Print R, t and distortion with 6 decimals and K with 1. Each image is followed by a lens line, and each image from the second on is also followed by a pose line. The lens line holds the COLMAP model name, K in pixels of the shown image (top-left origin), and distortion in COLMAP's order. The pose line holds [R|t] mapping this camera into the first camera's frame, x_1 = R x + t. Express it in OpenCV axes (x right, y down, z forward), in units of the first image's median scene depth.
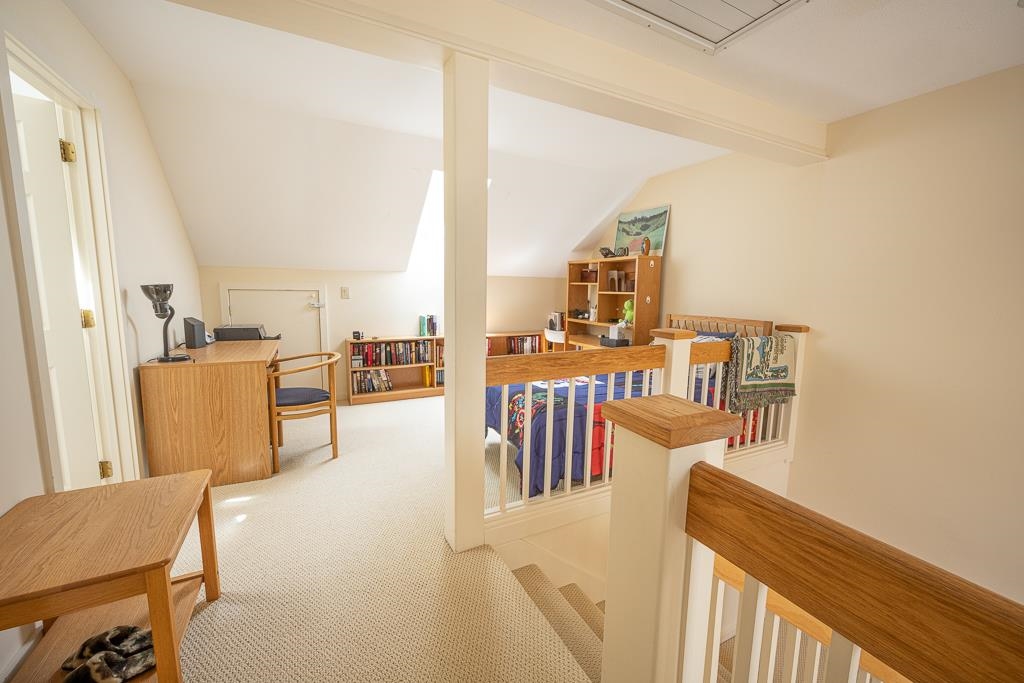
lens RADIAL K [[411.8, 0, 513.2], [0, 411.8, 343.7], [0, 0, 1]] dist [0.001524, 0.000644]
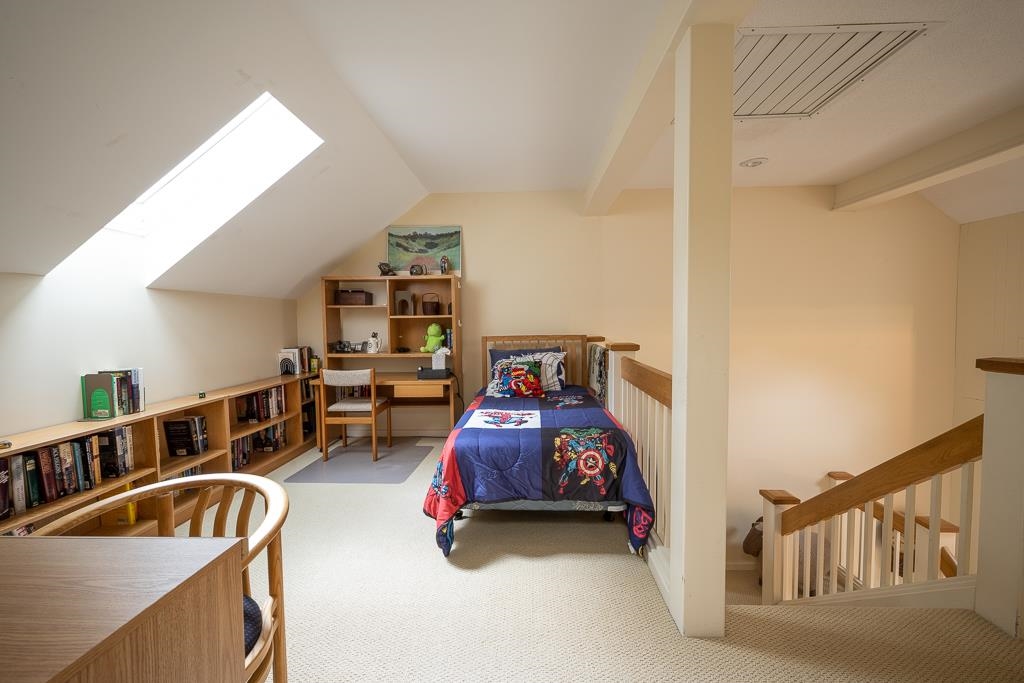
lens RADIAL K [[437.4, 0, 518.0], [0, 437.4, 340.3], [0, 0, 1]] dist [-0.001809, -0.000093]
pose [[0.467784, -0.059003, 0.881871, -0.444395], [0.136774, 0.990582, -0.006275, -0.039892], [-0.873196, 0.123553, 0.471449, 0.388676]]
